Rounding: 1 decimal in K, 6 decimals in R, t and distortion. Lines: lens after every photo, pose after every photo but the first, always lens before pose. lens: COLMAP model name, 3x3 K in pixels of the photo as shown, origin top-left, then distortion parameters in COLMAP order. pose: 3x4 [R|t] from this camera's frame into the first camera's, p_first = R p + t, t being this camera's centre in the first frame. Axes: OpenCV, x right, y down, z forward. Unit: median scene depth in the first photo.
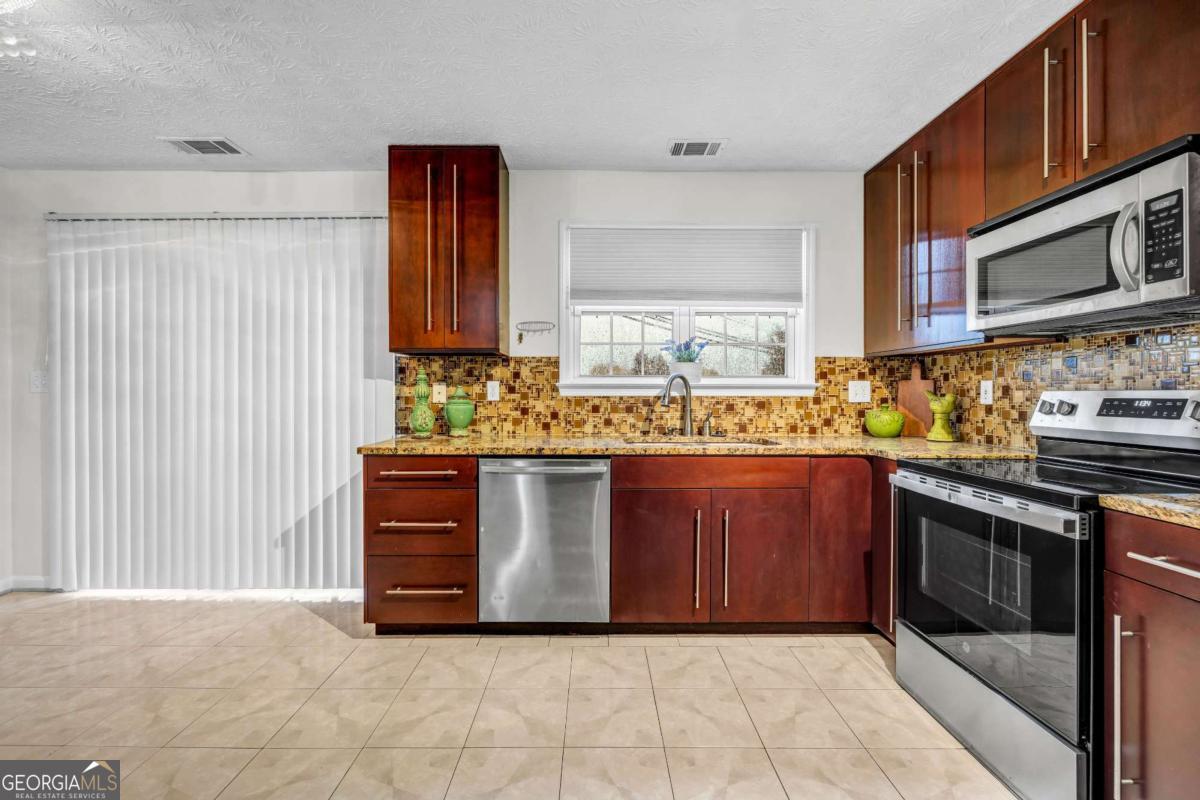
lens RADIAL K [[507.1, 0, 596.7], [0, 507.1, 396.6], [0, 0, 1]] dist [0.001636, 0.000523]
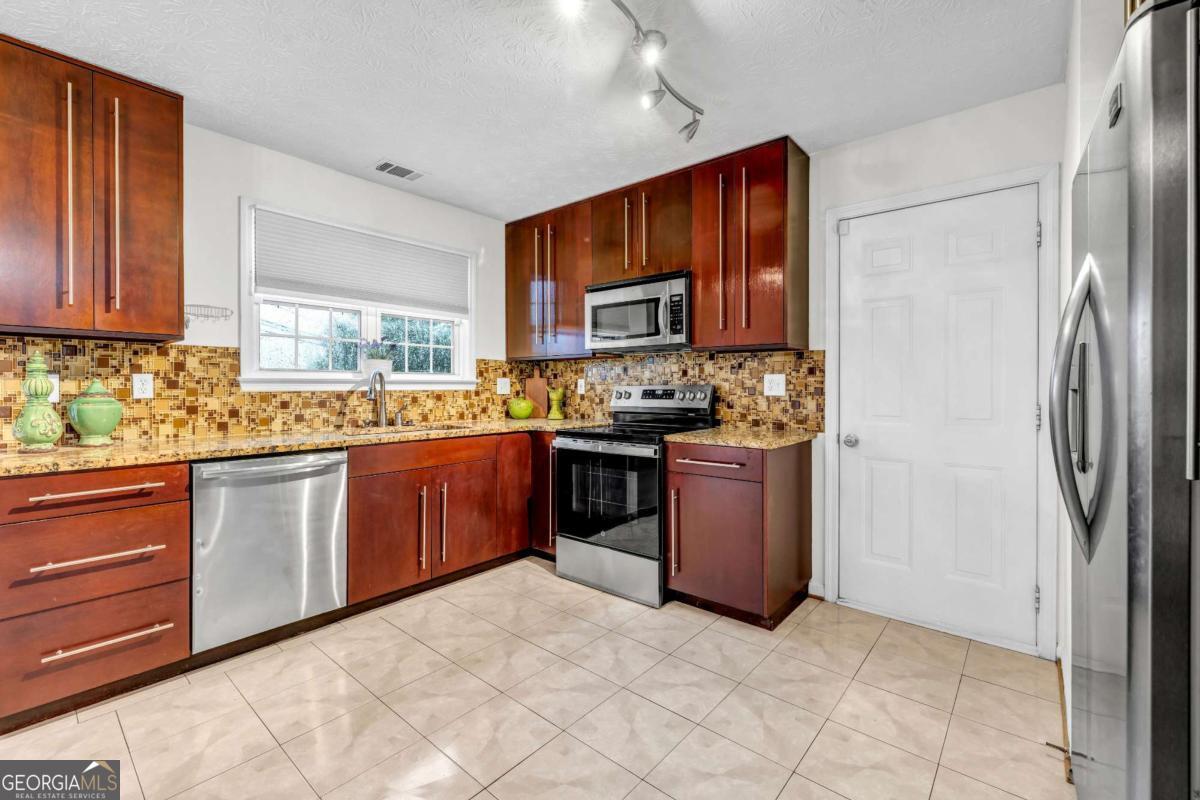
lens RADIAL K [[507.1, 0, 607.9], [0, 507.1, 393.5], [0, 0, 1]] dist [0.001636, 0.000523]
pose [[0.644146, -0.012628, 0.764799, -0.377742], [0.008677, 0.999920, 0.009202, -0.000372], [-0.764854, 0.000709, 0.644204, -0.083263]]
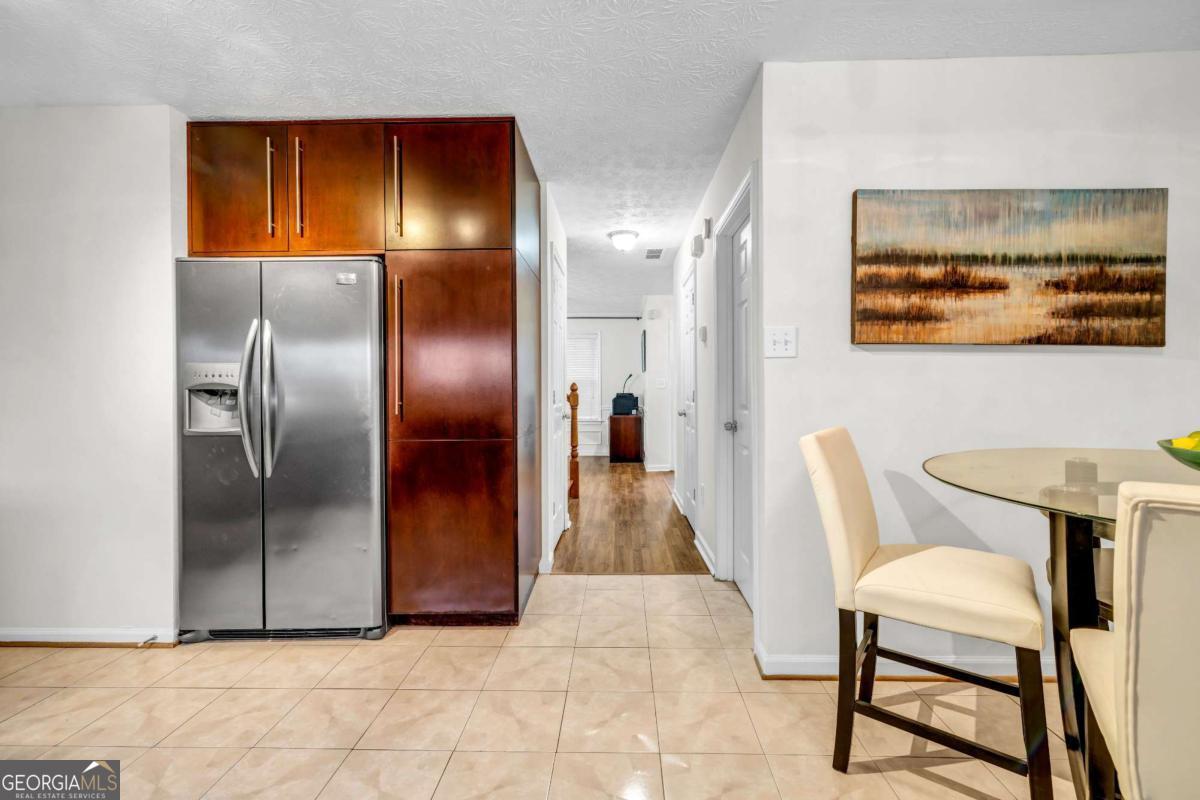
lens RADIAL K [[507.1, 0, 604.5], [0, 507.1, 385.7], [0, 0, 1]] dist [0.001636, 0.000523]
pose [[-0.999707, 0.006046, 0.023428, -0.374198], [0.006358, 0.999892, 0.013258, -0.008765], [-0.023346, 0.013403, -0.999638, 0.770375]]
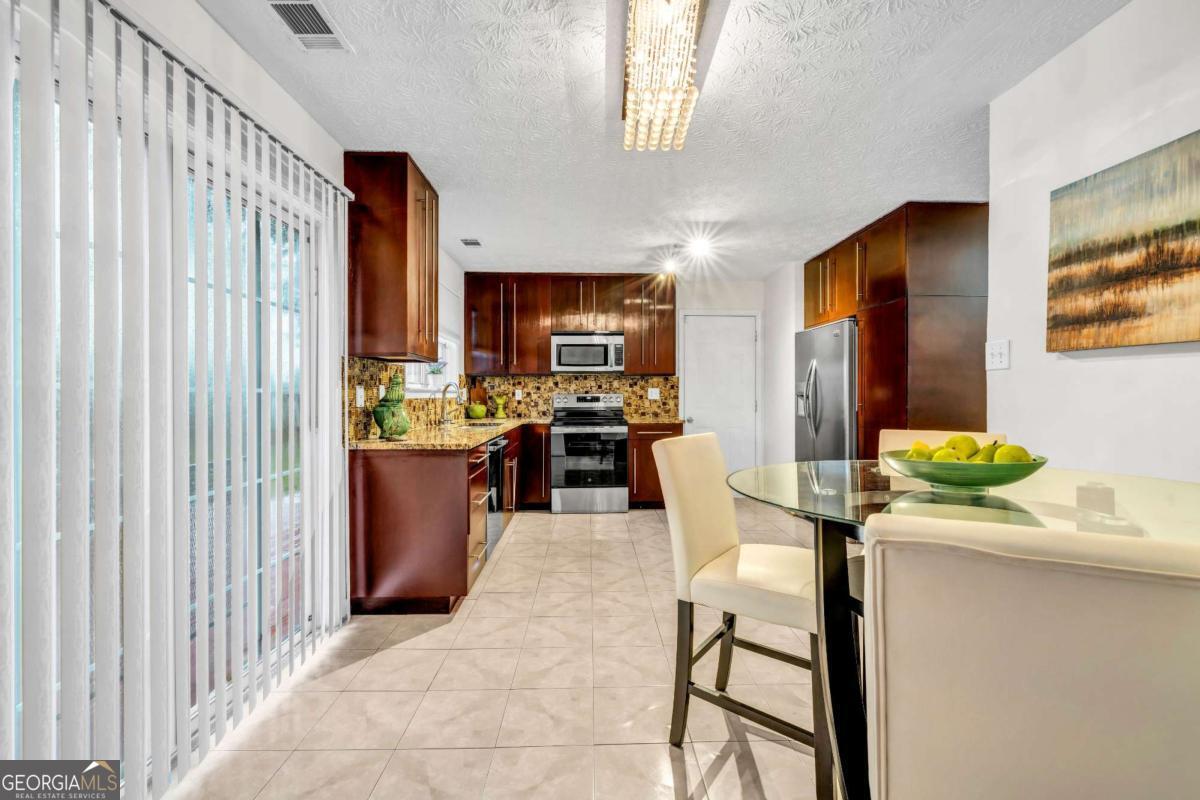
lens RADIAL K [[507.1, 0, 587.7], [0, 507.1, 390.6], [0, 0, 1]] dist [0.001636, 0.000523]
pose [[-0.005061, 0.007322, 0.999960, -1.489179], [0.011936, 0.999902, -0.007261, -0.006569], [-0.999916, 0.011898, -0.005148, 0.669361]]
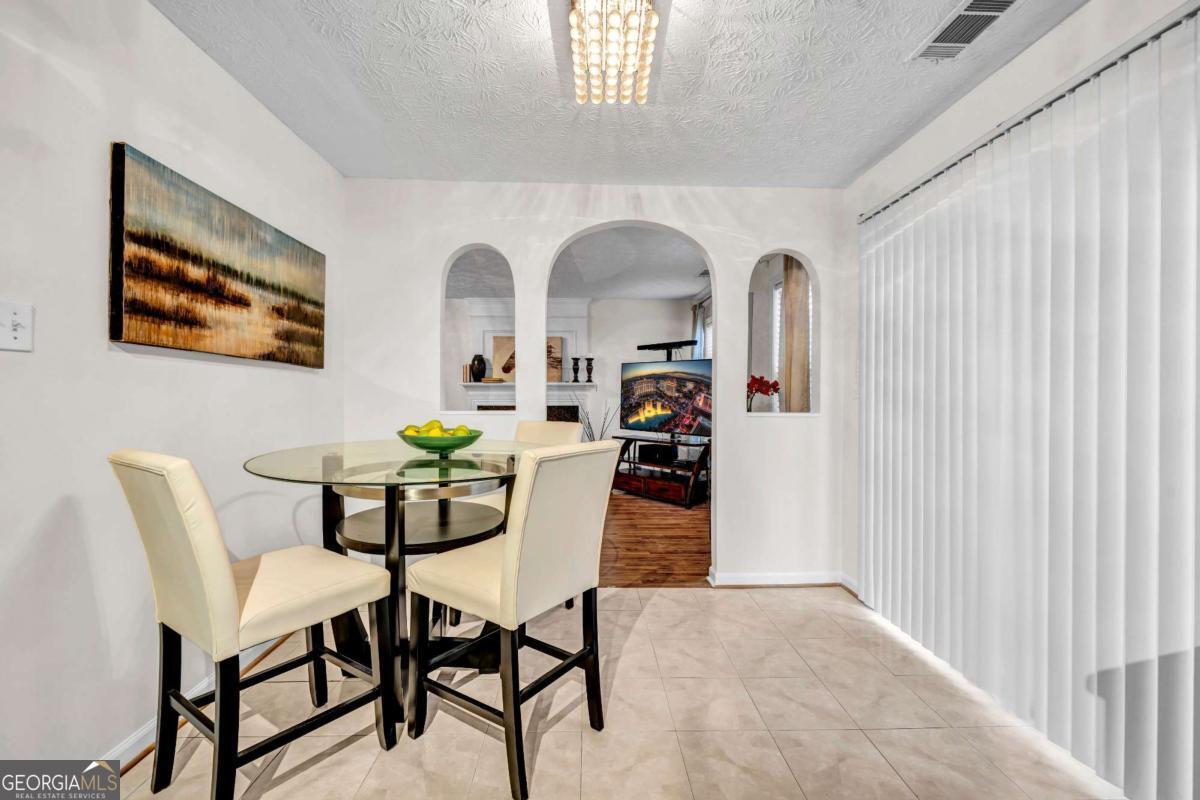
lens RADIAL K [[507.1, 0, 594.7], [0, 507.1, 394.5], [0, 0, 1]] dist [0.001636, 0.000523]
pose [[0.028894, 0.000155, -0.999582, -0.124708], [-0.017786, 0.999842, -0.000359, -0.007486], [0.999424, 0.017789, 0.028892, 0.525197]]
